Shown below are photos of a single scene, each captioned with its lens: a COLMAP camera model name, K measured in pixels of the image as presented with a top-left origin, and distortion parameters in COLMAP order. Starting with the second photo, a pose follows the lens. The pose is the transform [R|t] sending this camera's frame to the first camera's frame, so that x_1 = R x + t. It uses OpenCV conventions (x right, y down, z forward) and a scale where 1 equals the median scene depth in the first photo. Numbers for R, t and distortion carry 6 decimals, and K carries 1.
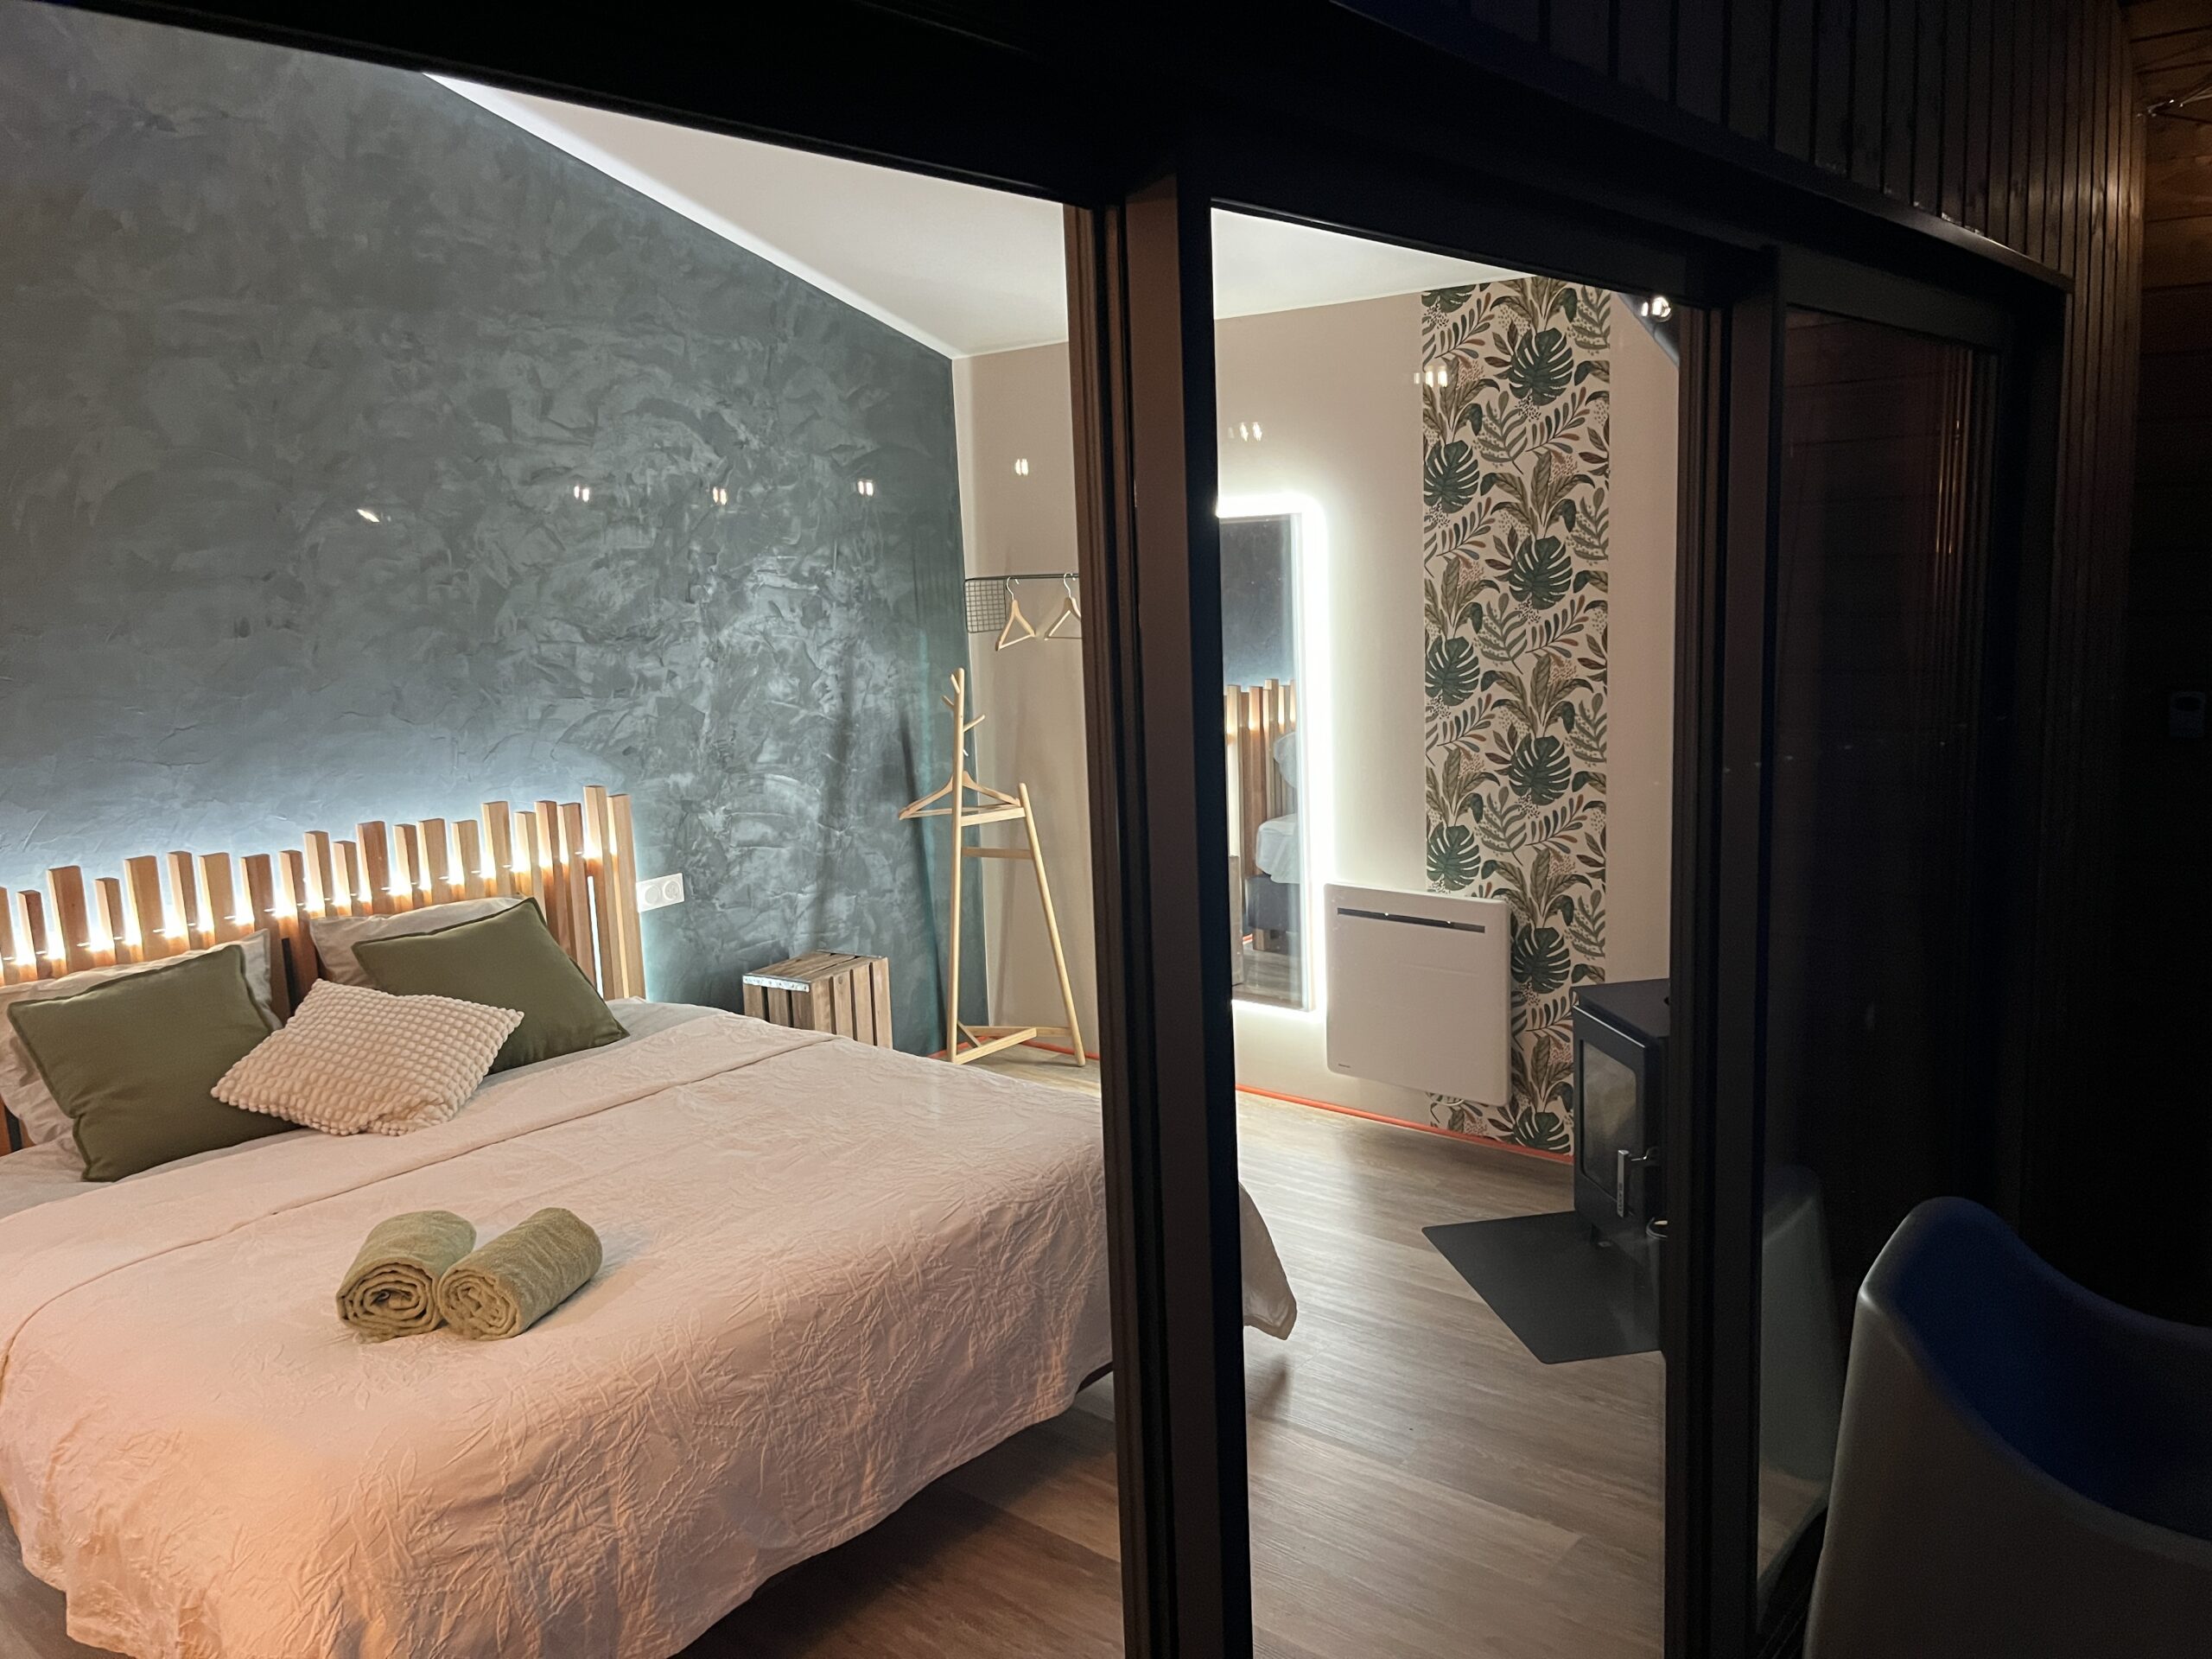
lens RADIAL K [[1652.4, 0, 1106.9], [0, 1652.4, 824.9], [0, 0, 1]] dist [0.040051, -0.055044]
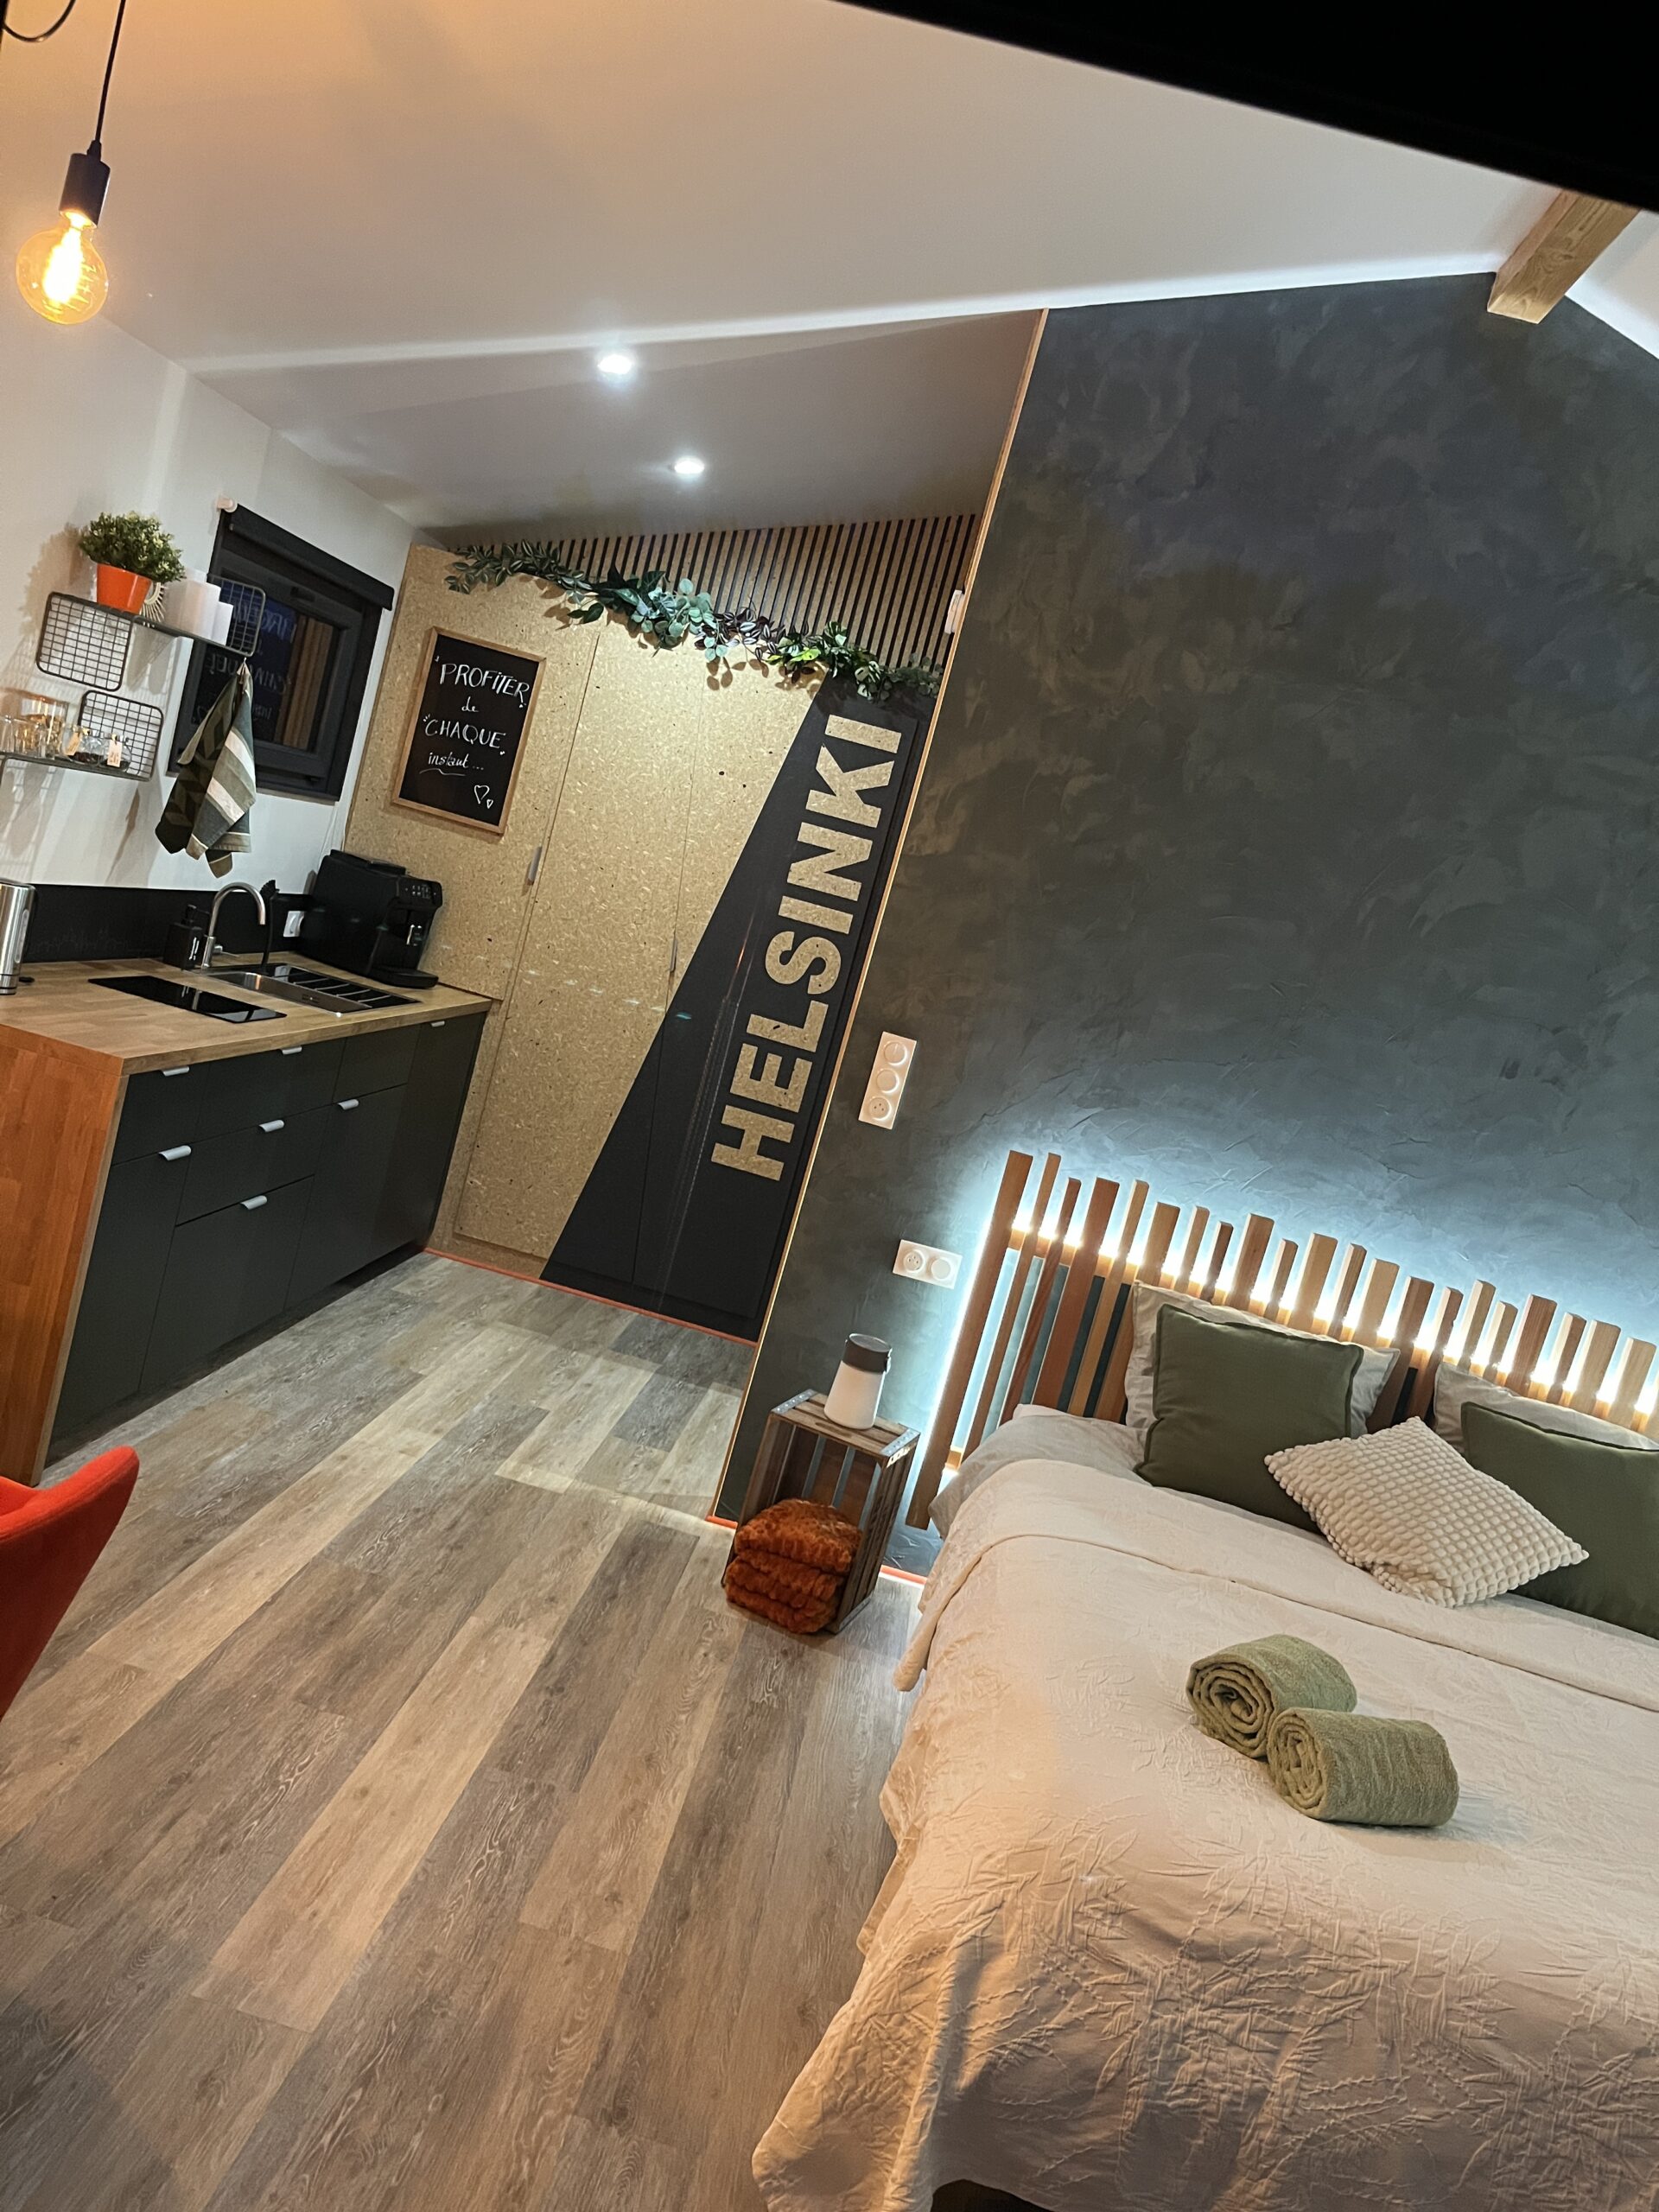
lens RADIAL K [[1652.4, 0, 814.7], [0, 1652.4, 1106.5], [0, 0, 1]] dist [0.040051, -0.055044]
pose [[0.534675, 0.301185, -0.789563, 0.059966], [-0.412018, 0.908664, 0.067607, 0.007630], [0.737810, 0.289167, 0.609933, 0.101575]]
